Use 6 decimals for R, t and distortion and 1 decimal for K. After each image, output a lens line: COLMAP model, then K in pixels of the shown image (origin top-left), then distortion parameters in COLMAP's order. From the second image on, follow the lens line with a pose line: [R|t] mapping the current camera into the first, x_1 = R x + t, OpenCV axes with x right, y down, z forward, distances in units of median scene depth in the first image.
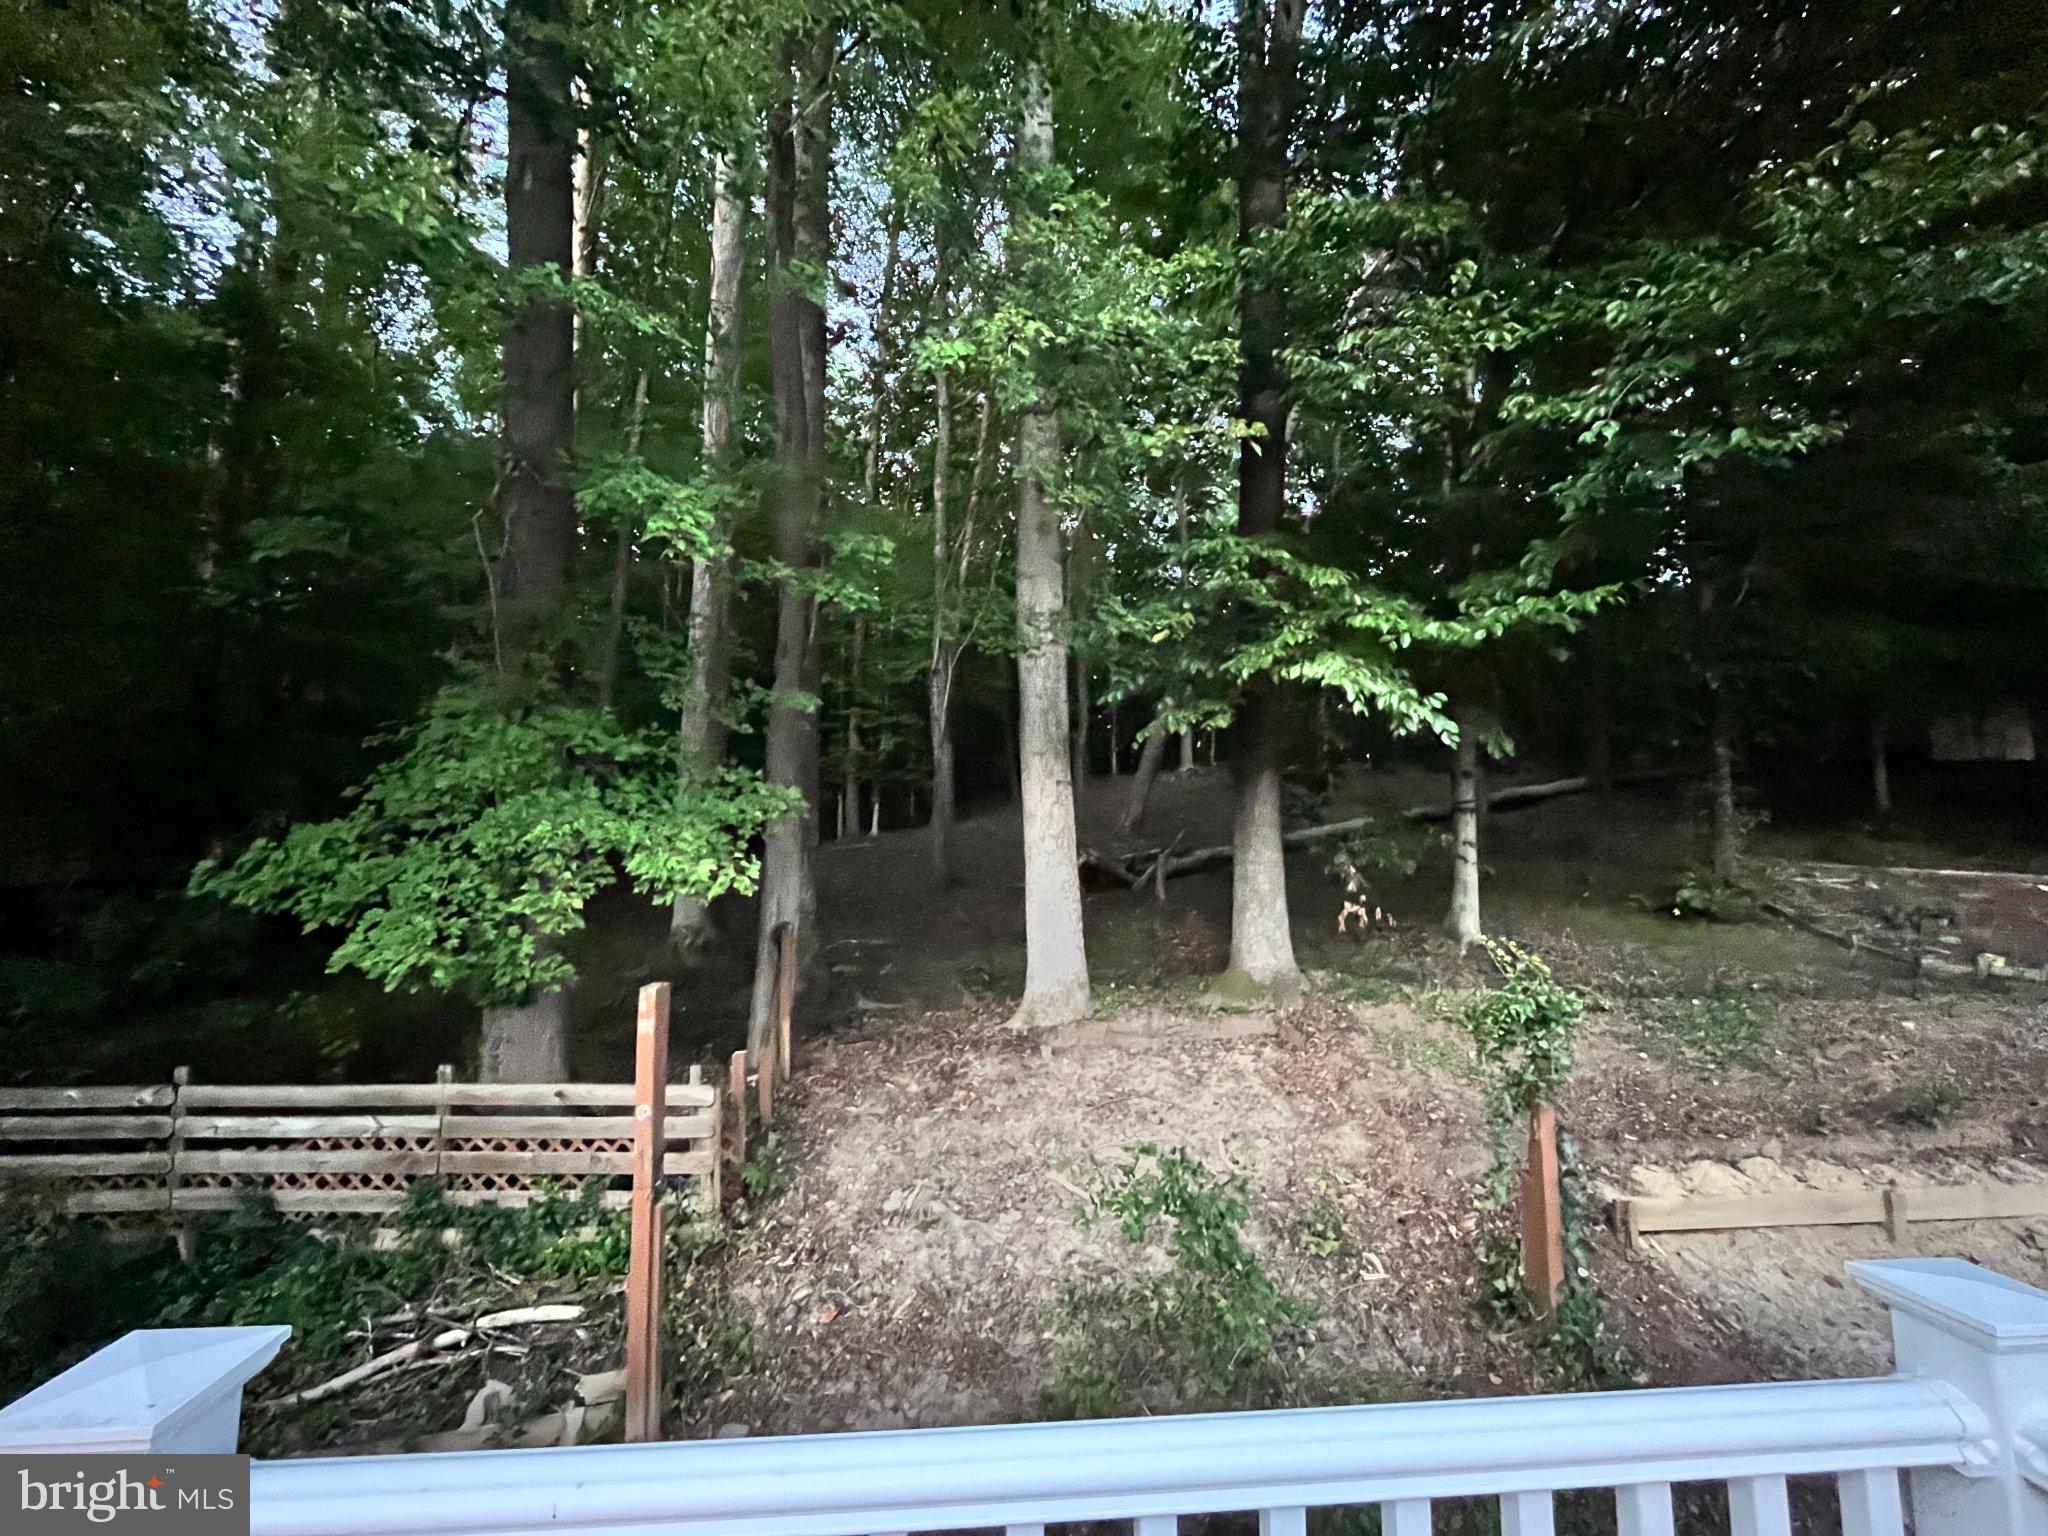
lens RADIAL K [[839.3, 0, 1013.9], [0, 839.3, 765.8], [0, 0, 1]] dist [0.009124, -0.000244]
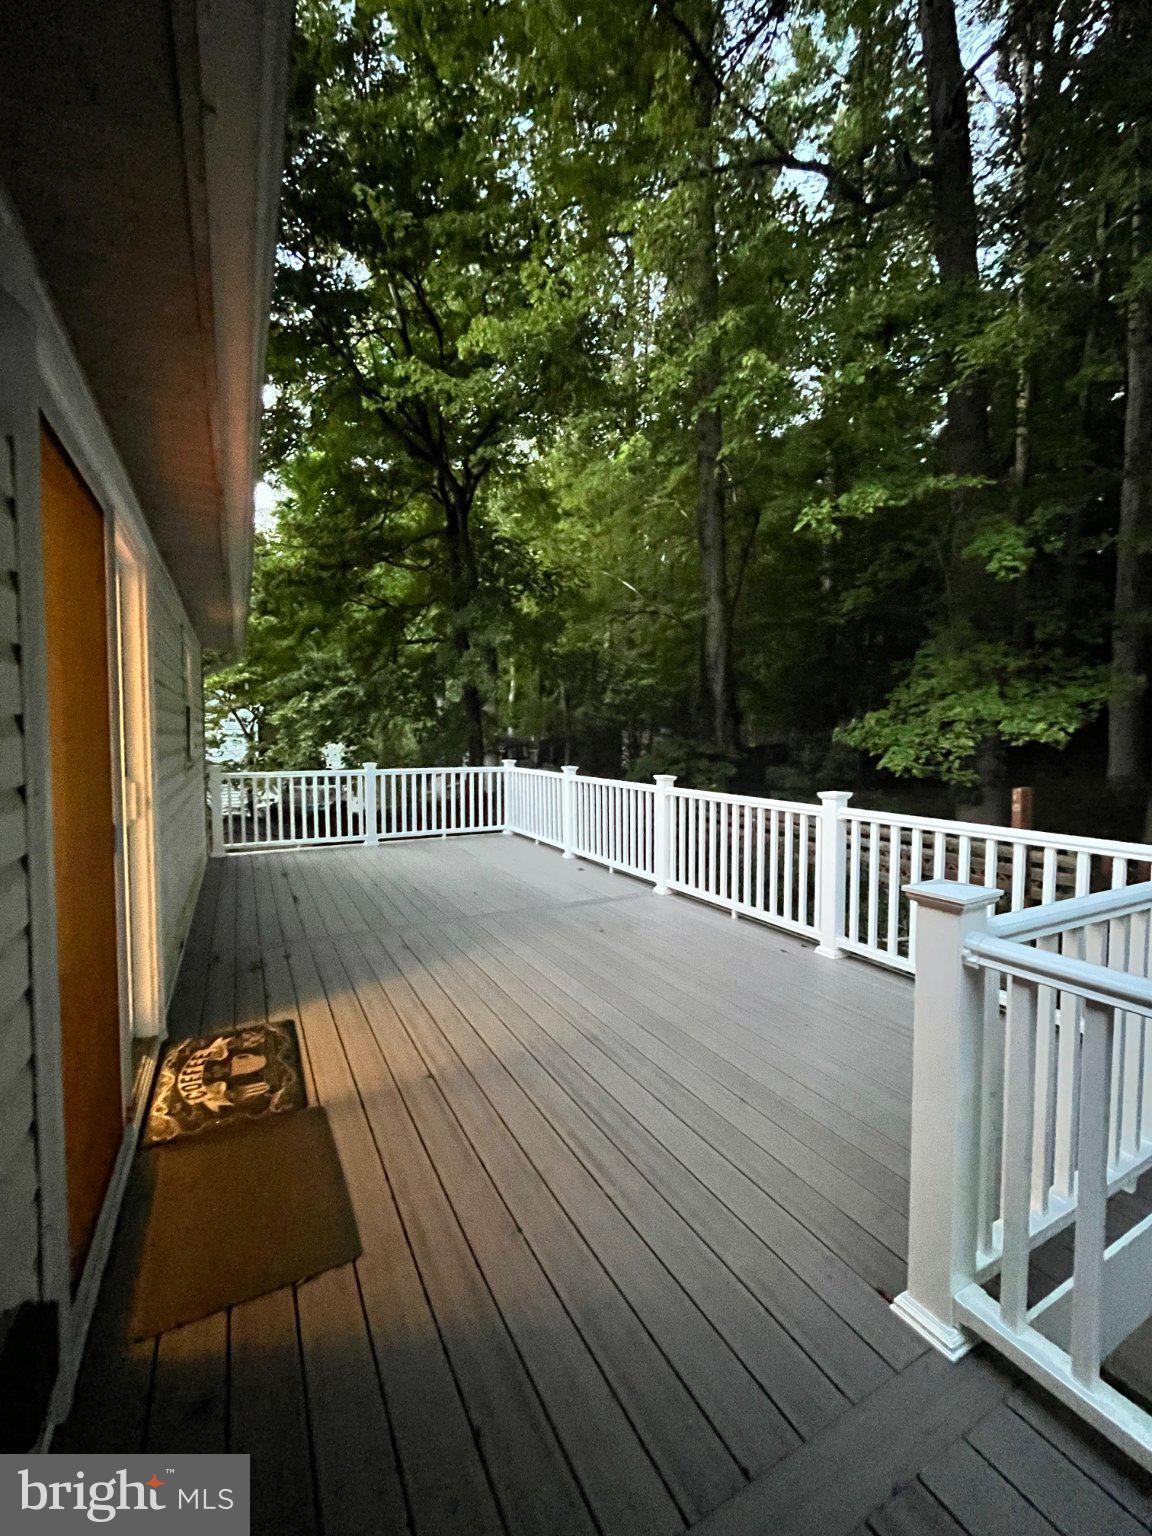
lens RADIAL K [[629.5, 0, 573.7], [0, 629.5, 766.0], [0, 0, 1]] dist [0.009124, -0.000244]
pose [[0.404199, 0.040159, -0.913789, 0.458539], [0.109514, 0.989724, 0.091938, -0.035093], [0.908091, -0.137234, 0.395647, -0.482451]]
